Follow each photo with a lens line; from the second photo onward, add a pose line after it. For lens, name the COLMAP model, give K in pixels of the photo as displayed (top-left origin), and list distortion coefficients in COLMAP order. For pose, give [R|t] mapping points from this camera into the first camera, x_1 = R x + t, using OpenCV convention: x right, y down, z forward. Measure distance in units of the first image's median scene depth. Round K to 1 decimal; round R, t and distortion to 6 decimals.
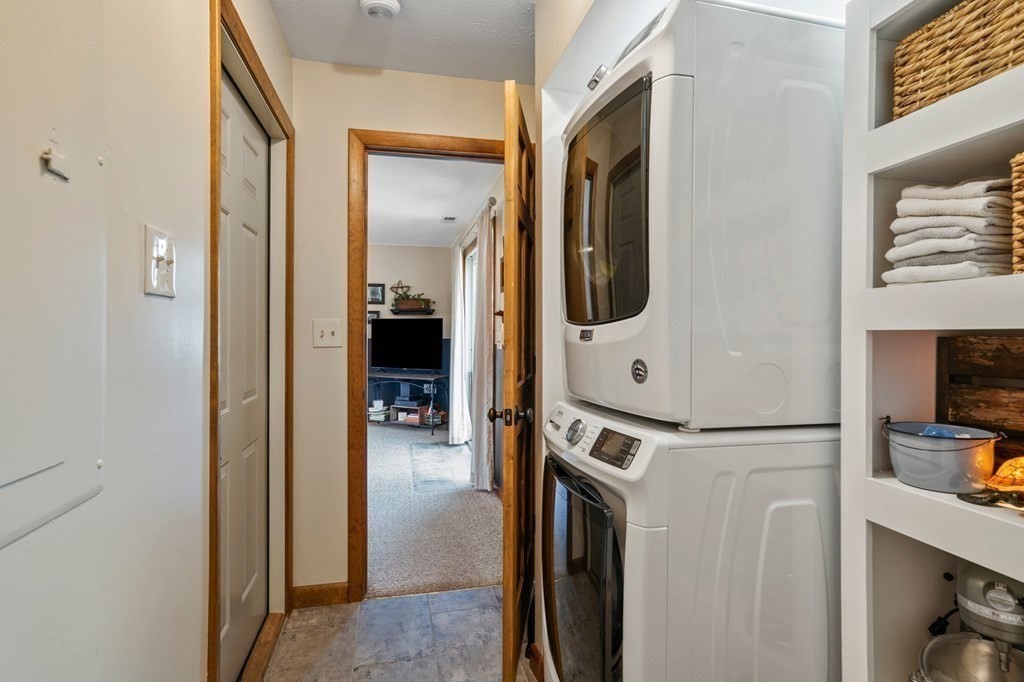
lens RADIAL K [[543.4, 0, 502.2], [0, 543.4, 337.1], [0, 0, 1]] dist [-0.043274, 0.015712]
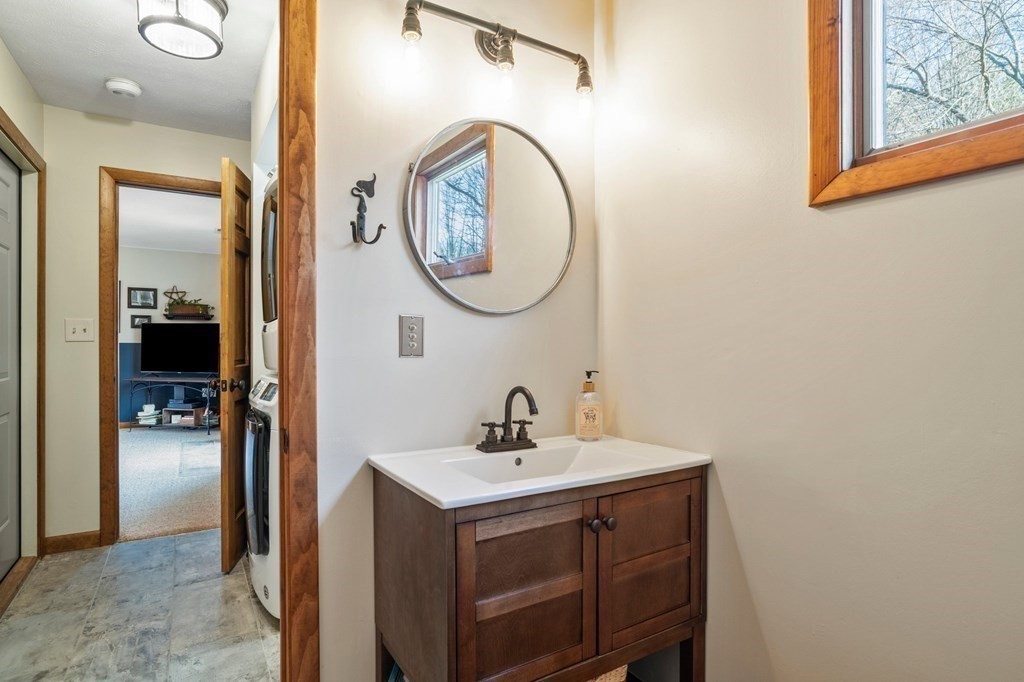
lens RADIAL K [[543.4, 0, 528.8], [0, 543.4, 348.4], [0, 0, 1]] dist [-0.043274, 0.015712]
pose [[0.931305, -0.003172, 0.364227, 0.188521], [0.002296, 0.999993, 0.002837, 0.032892], [-0.364233, -0.001806, 0.931306, -0.496883]]
